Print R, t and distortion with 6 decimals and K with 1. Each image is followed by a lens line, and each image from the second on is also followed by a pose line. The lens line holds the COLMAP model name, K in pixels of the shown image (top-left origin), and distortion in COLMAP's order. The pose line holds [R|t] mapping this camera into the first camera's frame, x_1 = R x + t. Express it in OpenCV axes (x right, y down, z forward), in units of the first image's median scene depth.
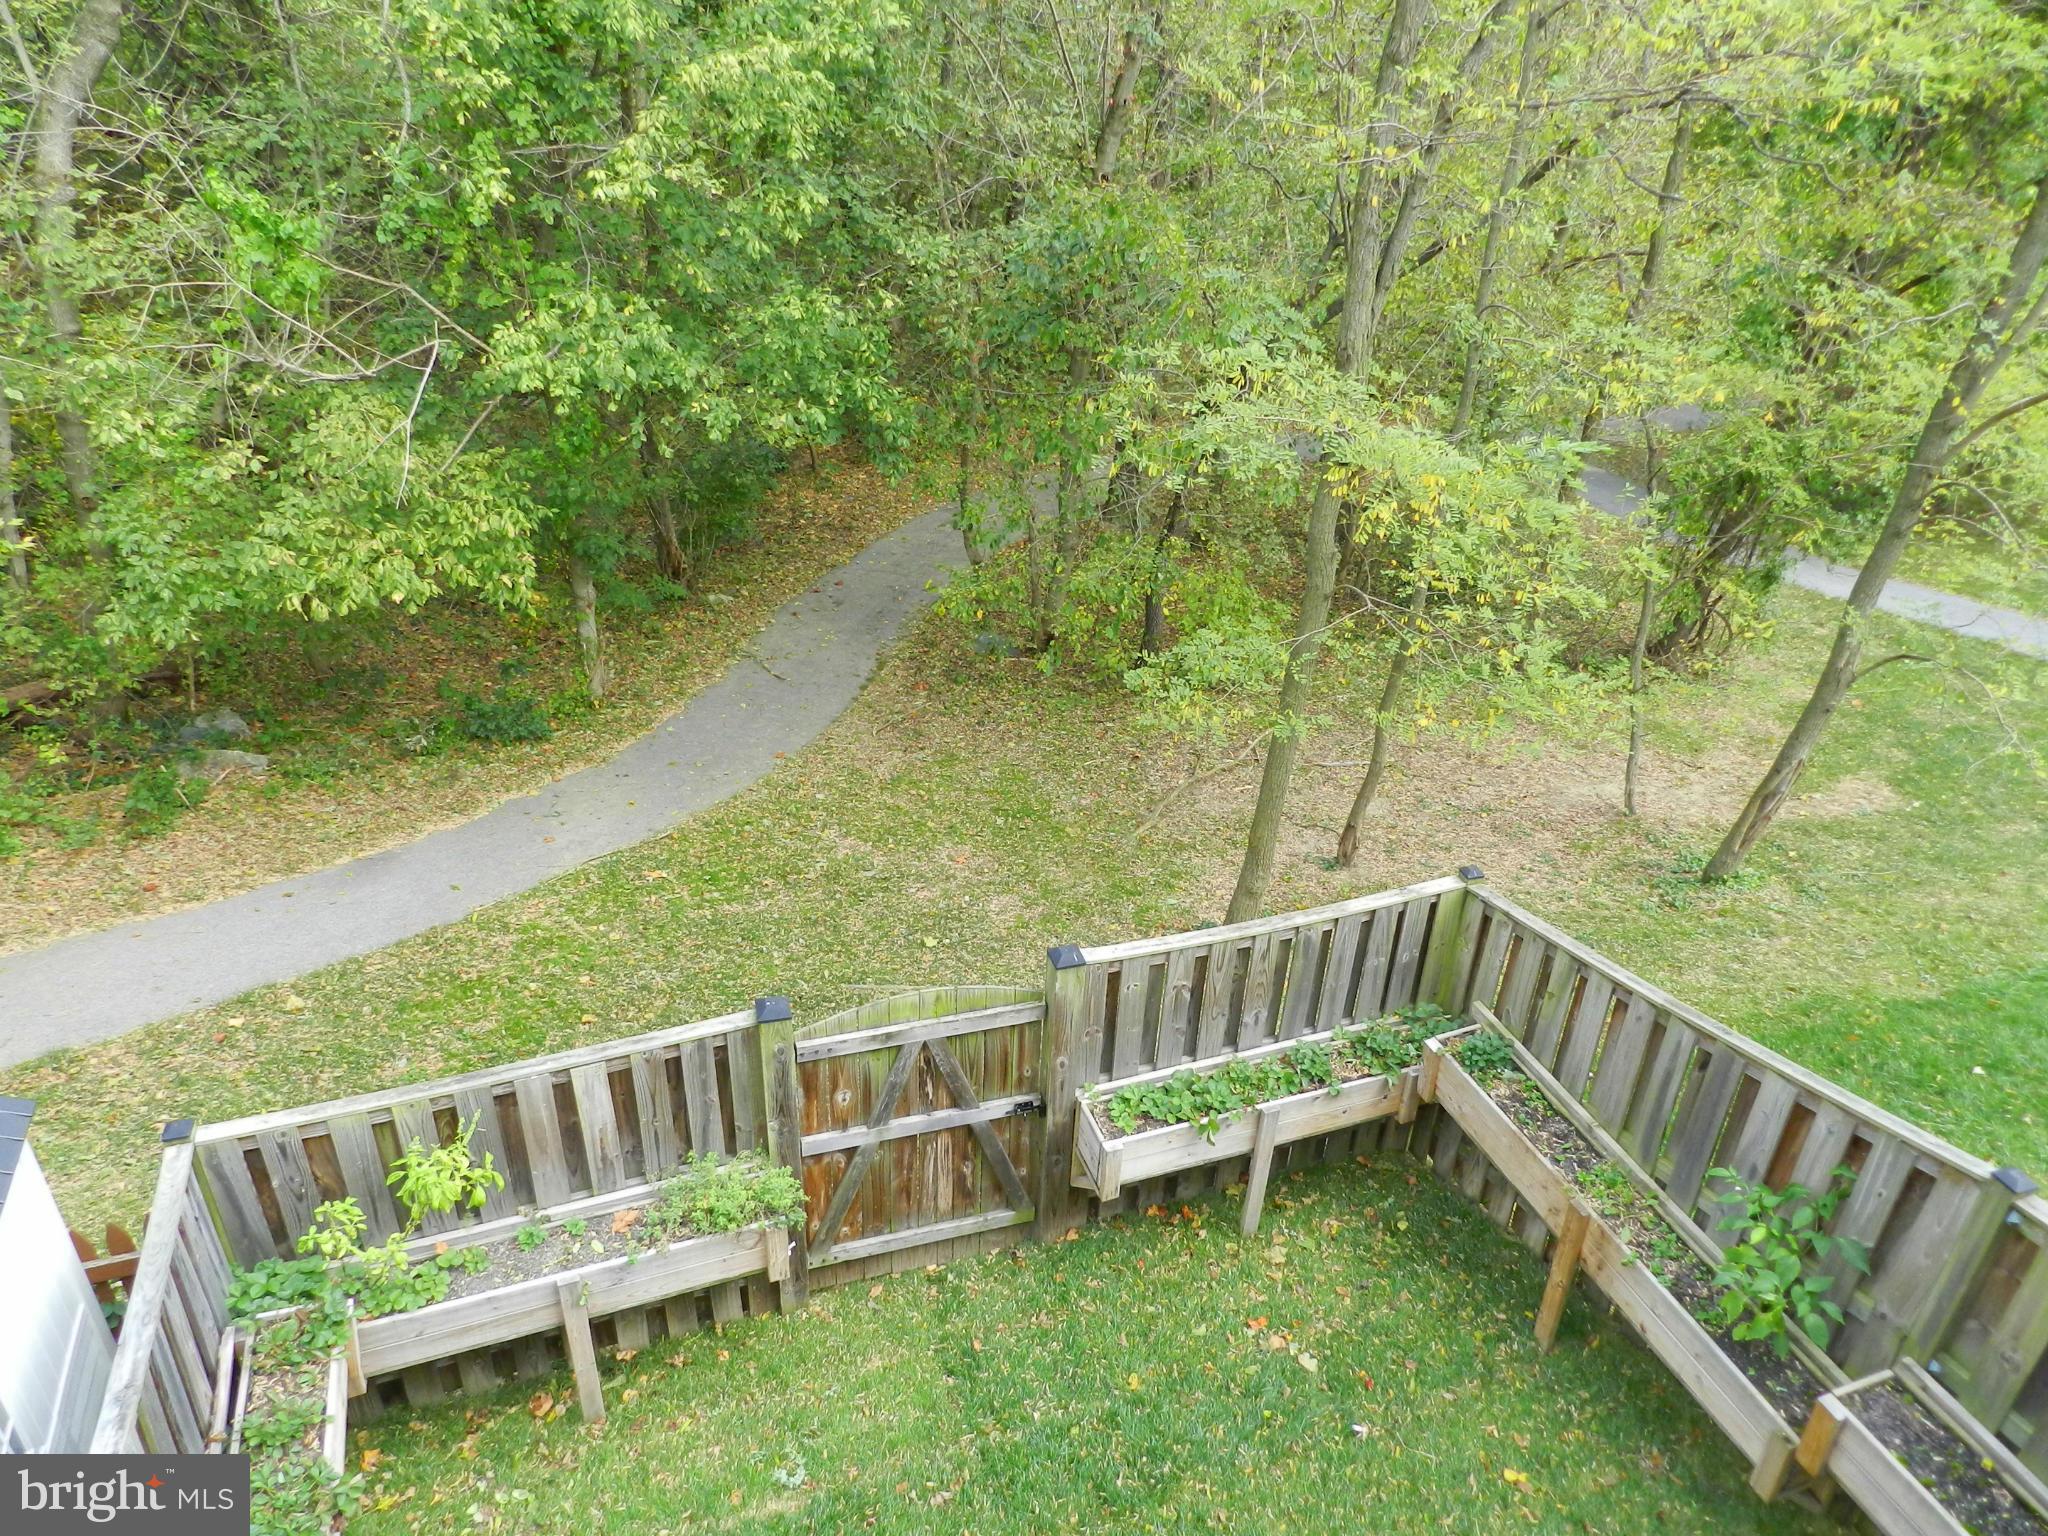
lens RADIAL K [[1410.7, 0, 1022.3], [0, 1410.7, 767.2], [0, 0, 1]] dist [0.036227, 0.002072]
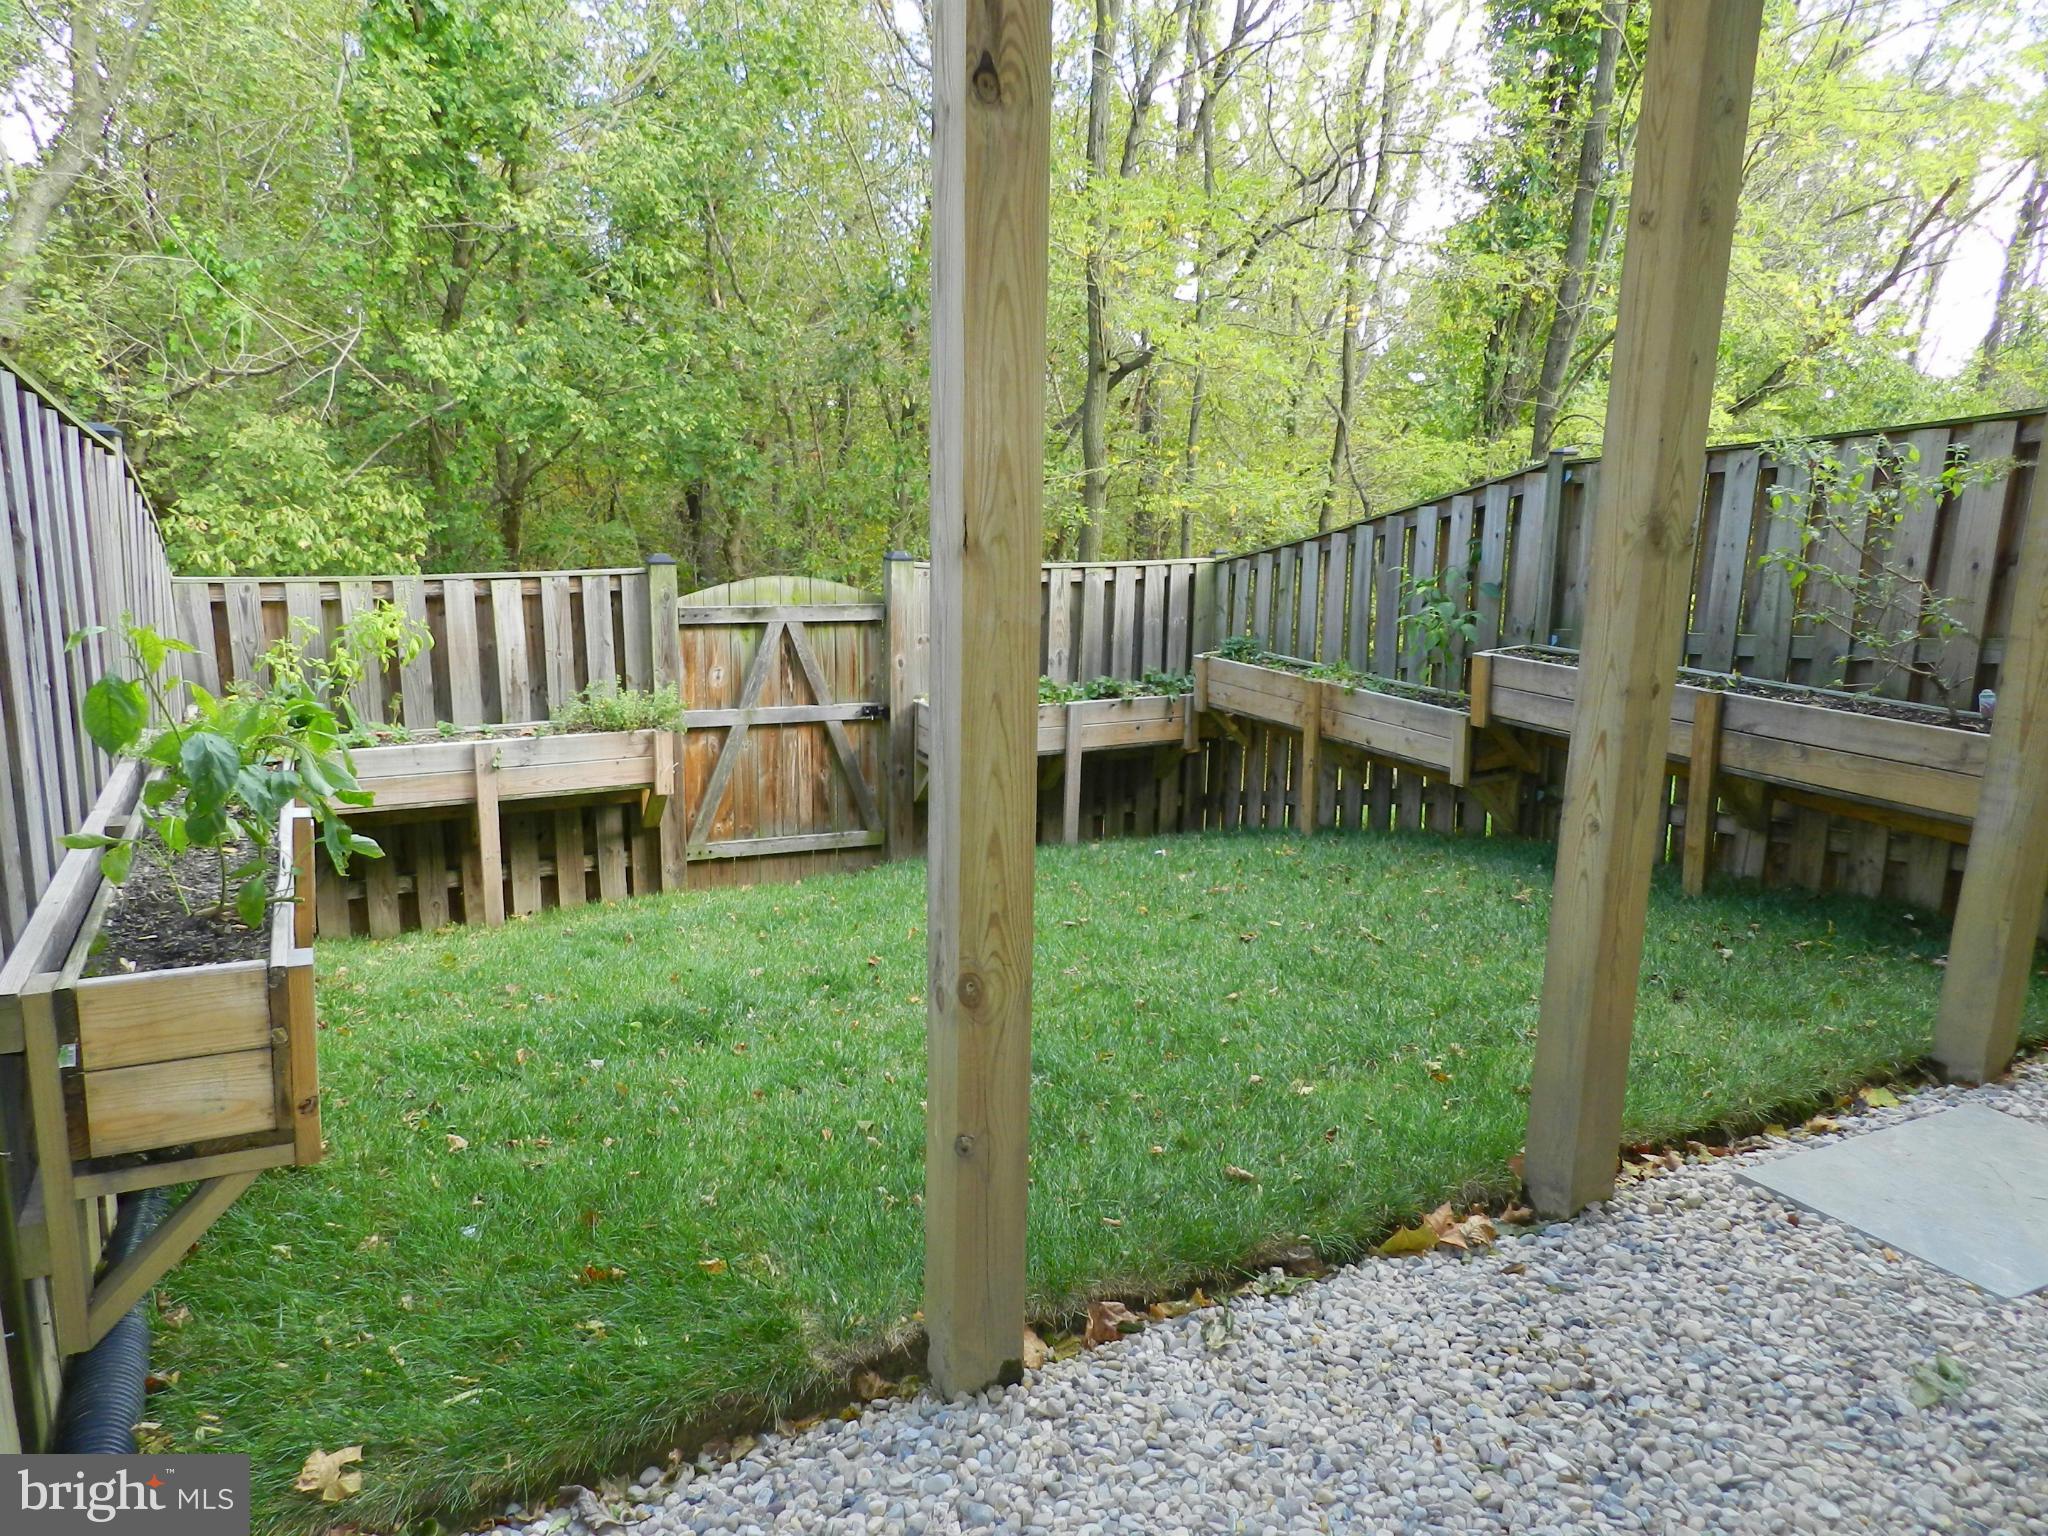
lens RADIAL K [[1410.7, 0, 1028.0], [0, 1410.7, 759.3], [0, 0, 1]] dist [0.036227, 0.002072]
pose [[0.991786, -0.043052, 0.120446, -0.012573], [0.078057, 0.949697, -0.303288, 0.655104], [-0.101330, 0.310198, 0.945256, -0.127474]]
